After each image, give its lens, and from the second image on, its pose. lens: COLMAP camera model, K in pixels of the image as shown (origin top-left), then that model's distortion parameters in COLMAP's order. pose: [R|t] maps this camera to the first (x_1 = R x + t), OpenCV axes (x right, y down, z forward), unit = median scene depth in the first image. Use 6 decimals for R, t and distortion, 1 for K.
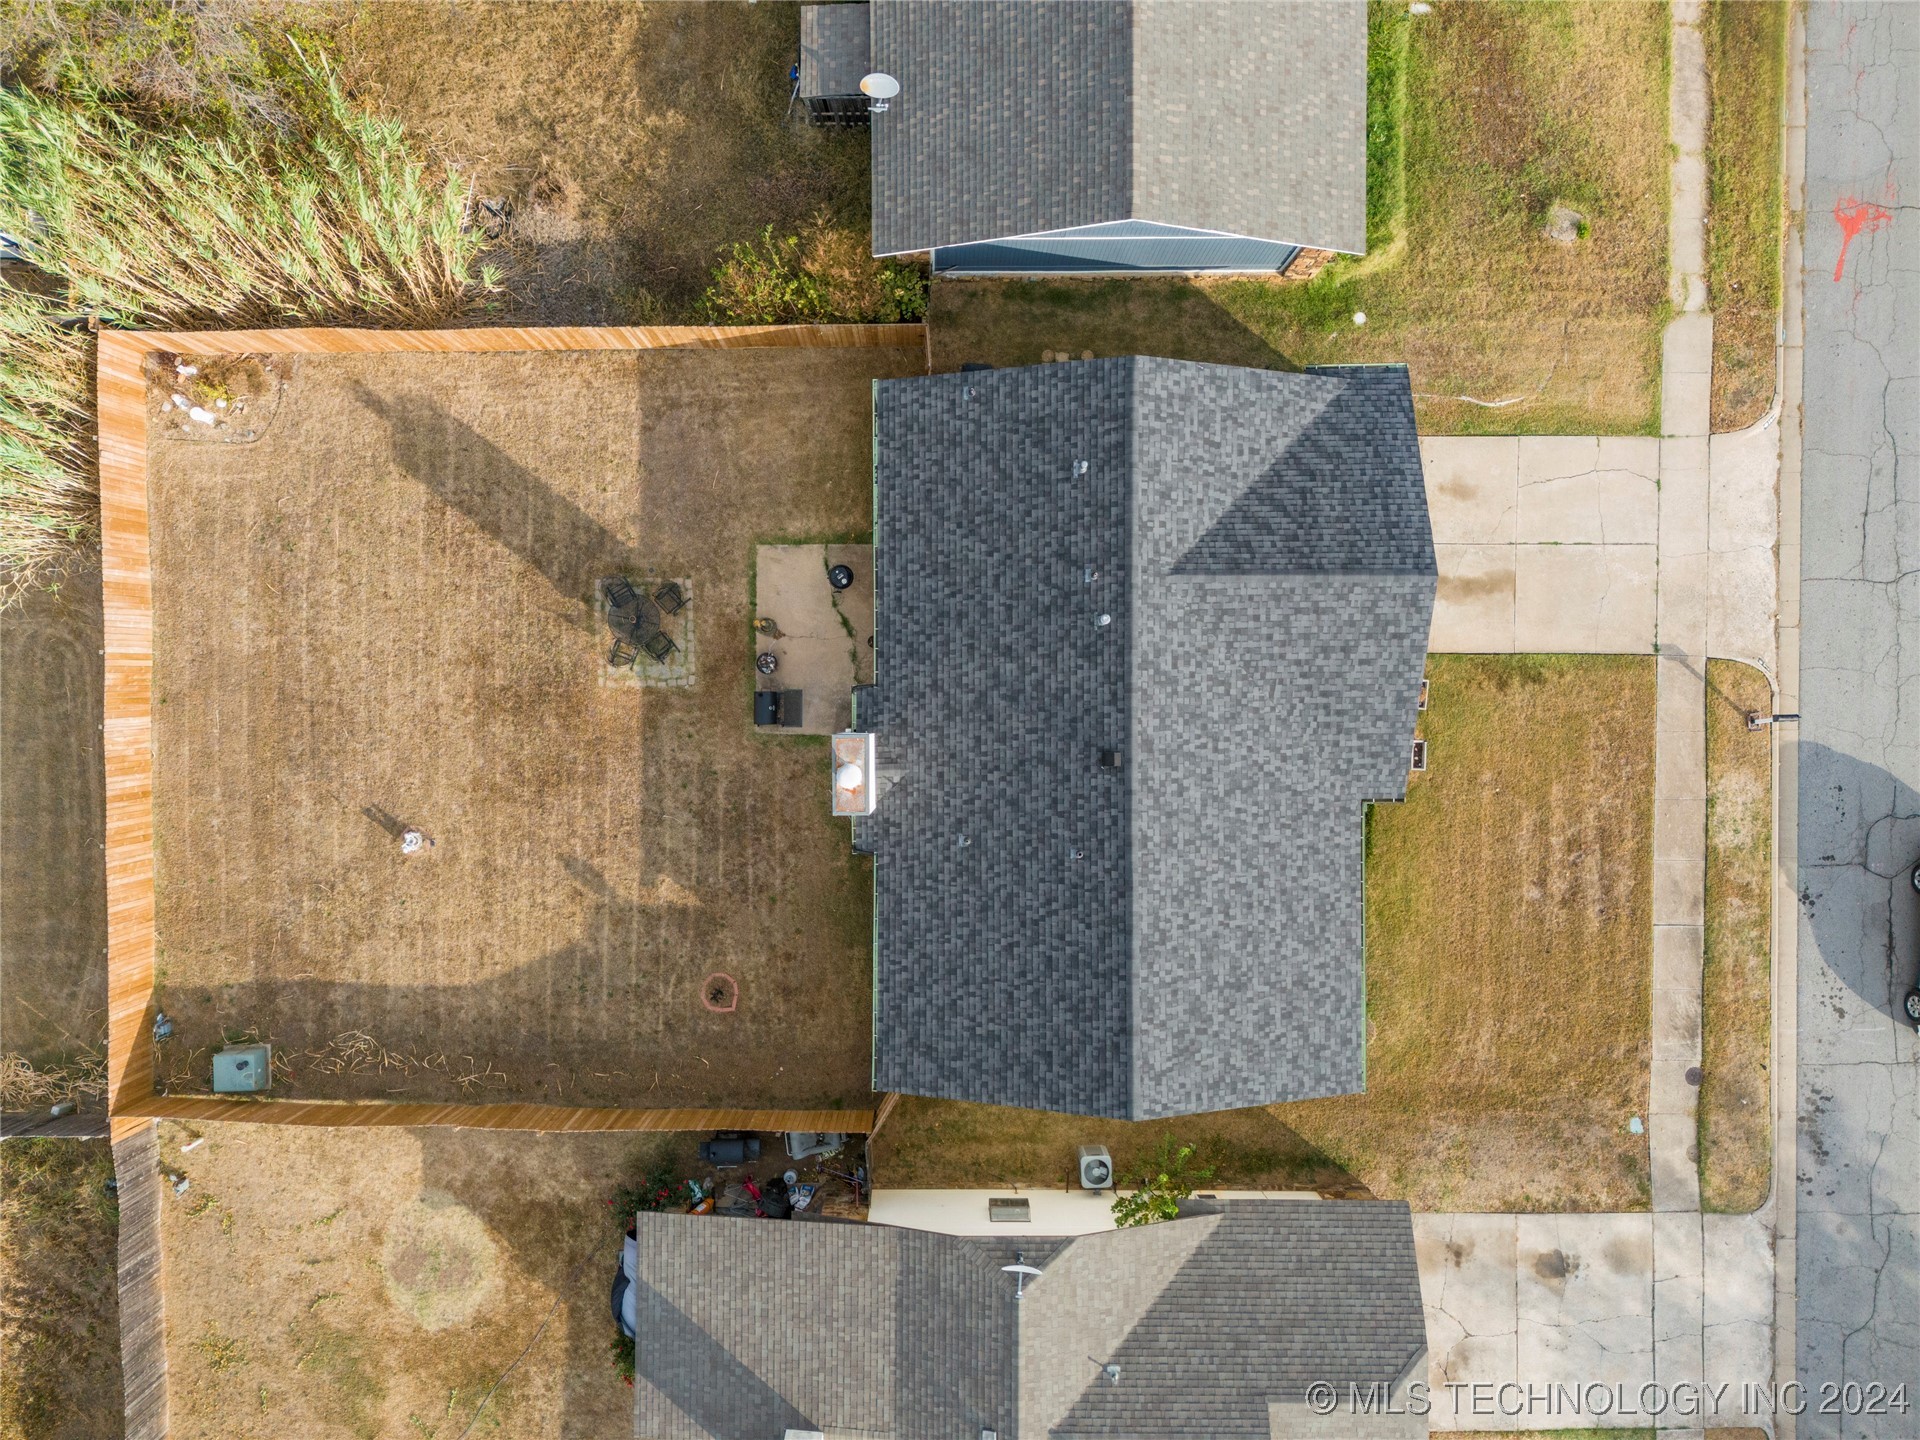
lens RADIAL K [[1405.9, 0, 960.0], [0, 1405.9, 720.0], [0, 0, 1]] dist [0.076012, -0.072728]
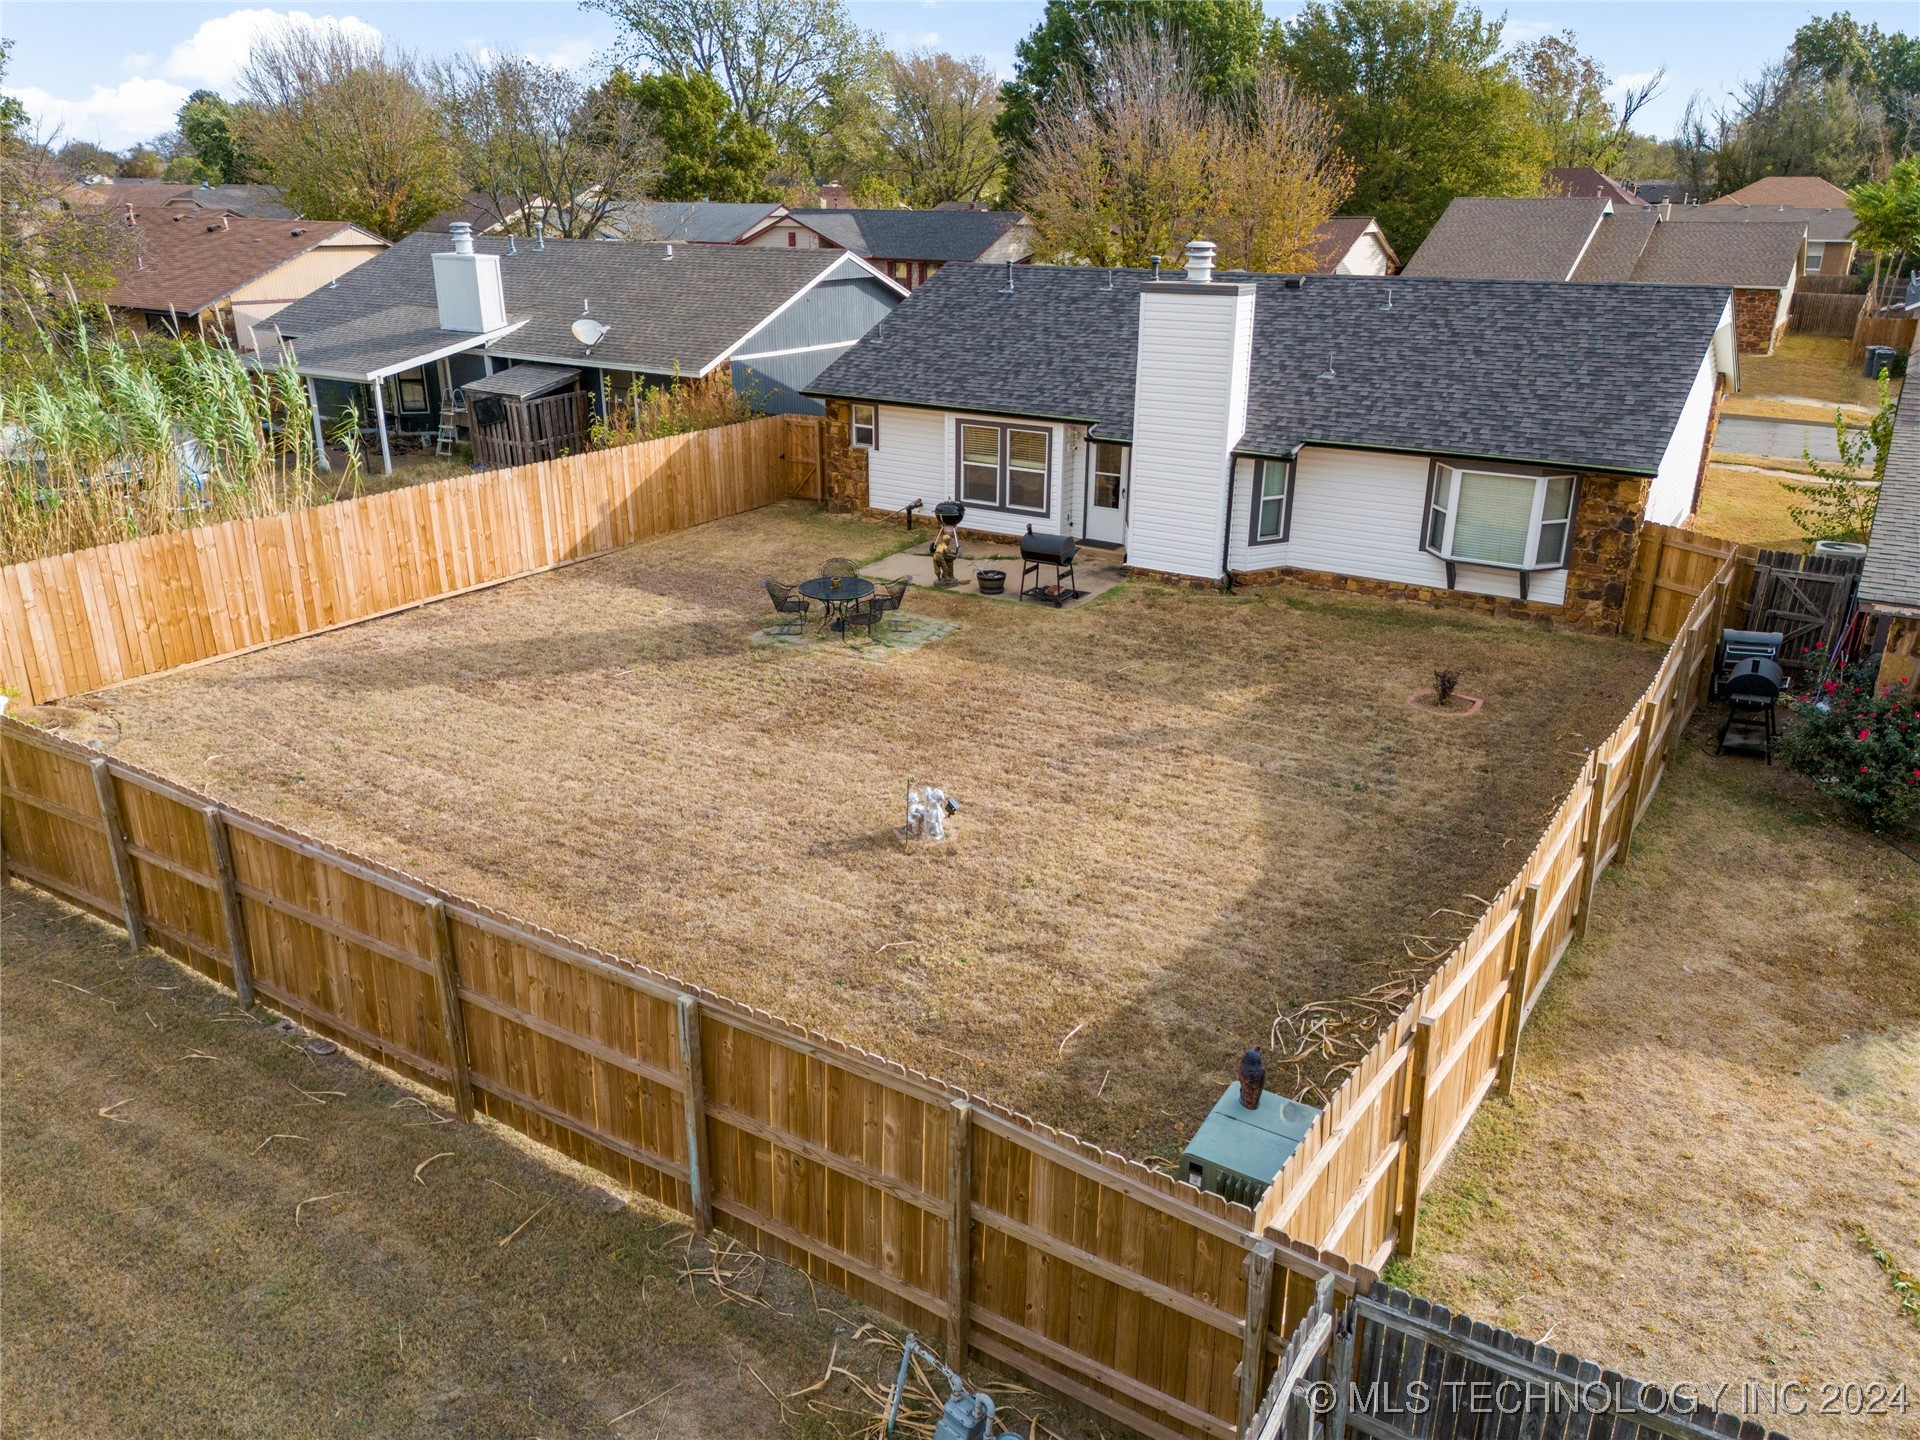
lens RADIAL K [[1405.9, 0, 960.0], [0, 1405.9, 720.0], [0, 0, 1]] dist [0.076012, -0.072728]
pose [[0.534039, -0.295949, 0.791970, -0.729256], [0.845452, 0.182745, -0.501813, 0.317093], [0.003783, 0.937560, 0.347803, 0.807249]]
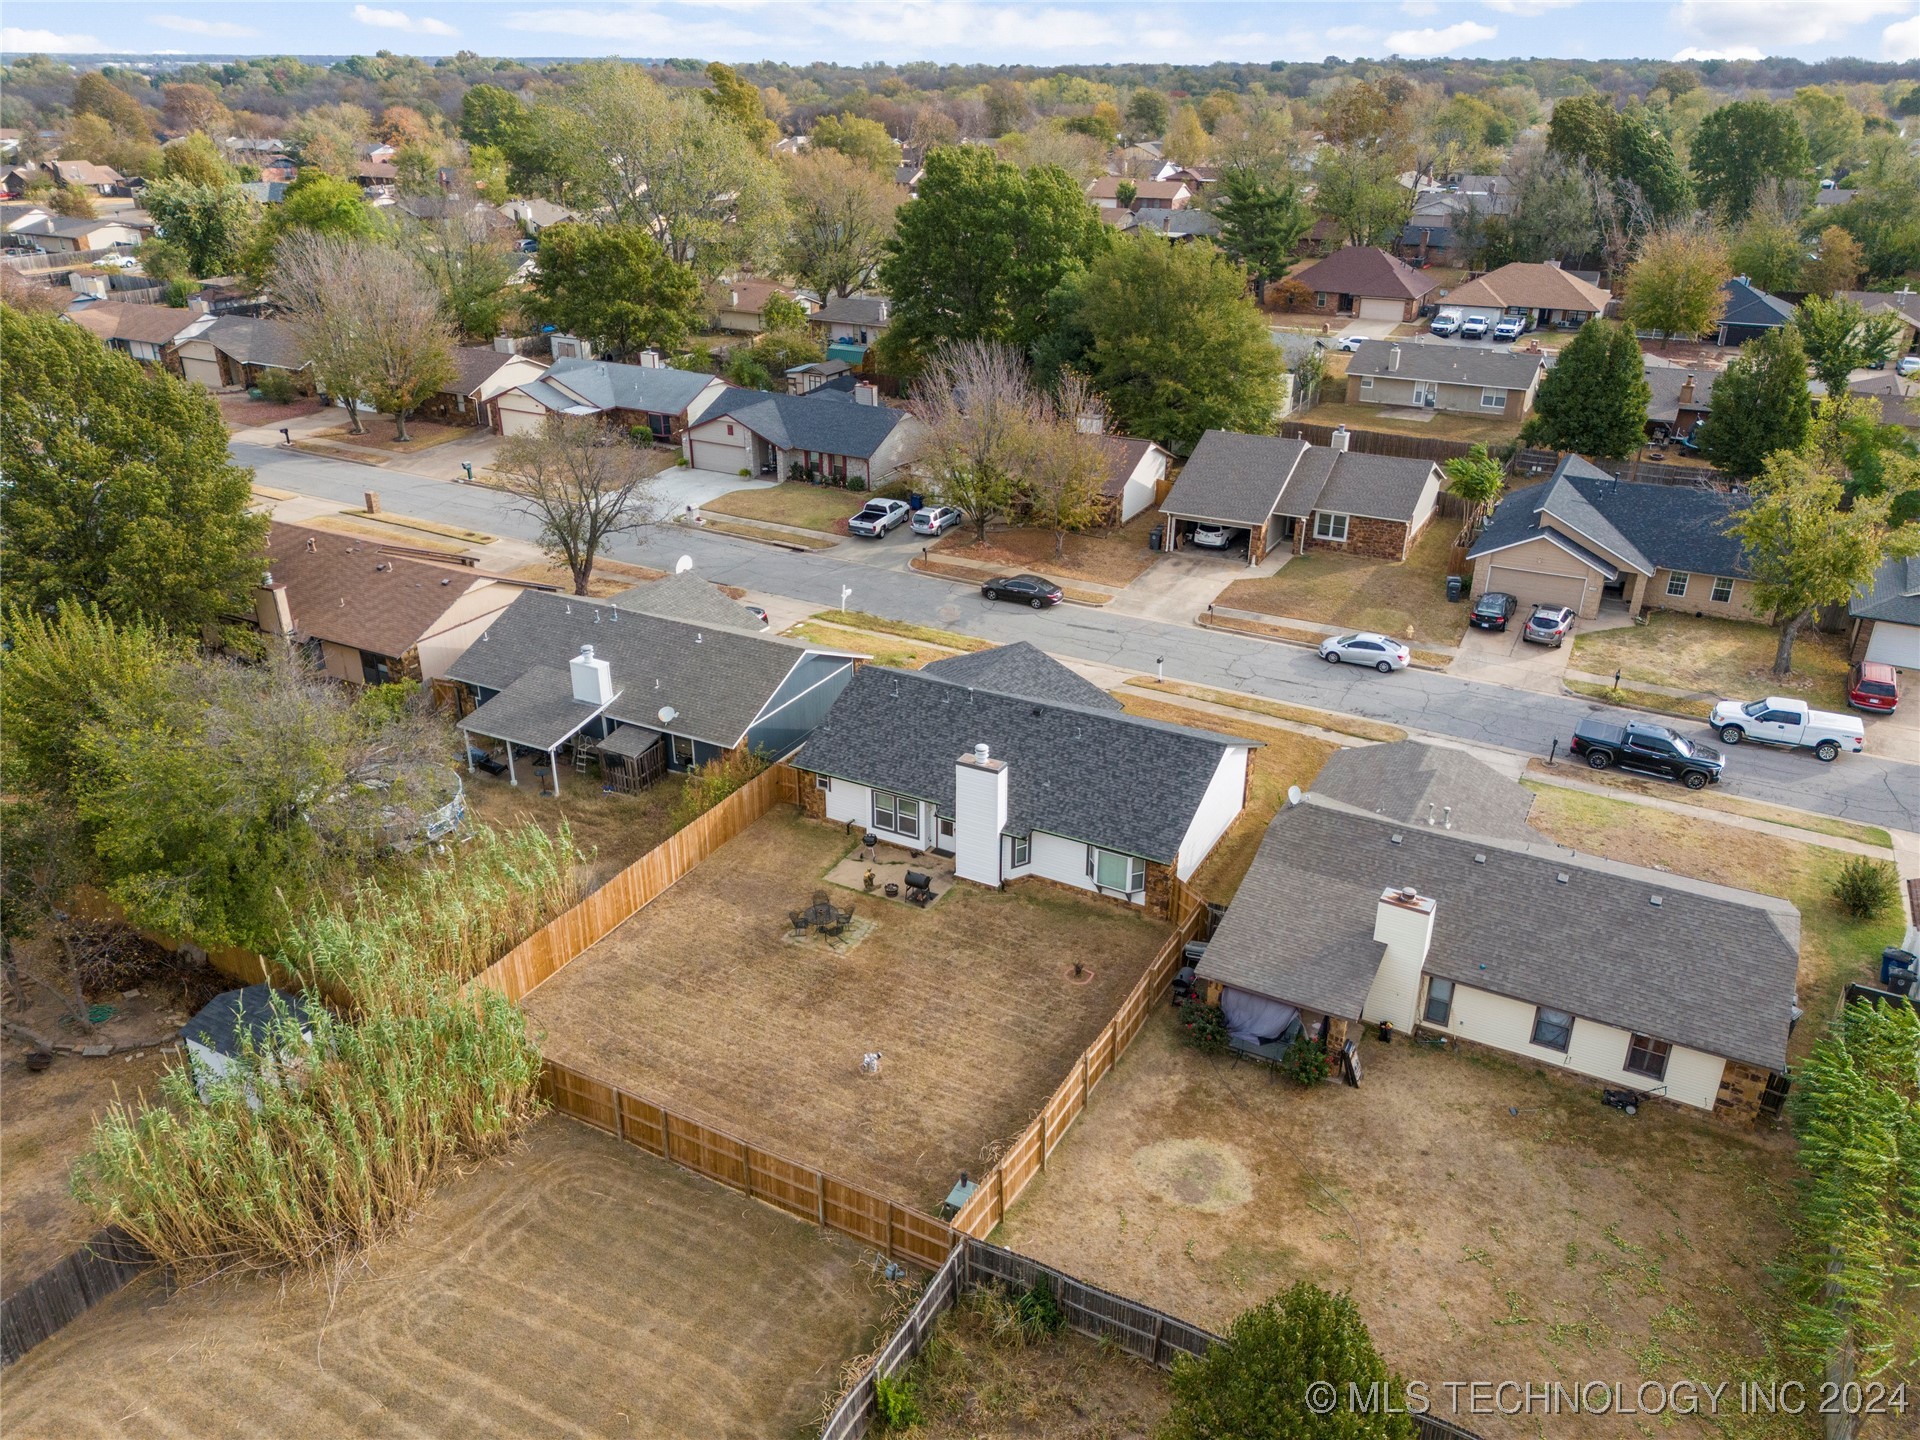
lens RADIAL K [[1417.0, 0, 960.0], [0, 1417.0, 720.0], [0, 0, 1]] dist [0.194972, -0.549958]
pose [[0.469945, -0.376683, 0.798287, -1.249327], [0.882647, 0.191046, -0.429459, 0.644719], [0.009260, 0.906428, 0.422259, 0.180845]]
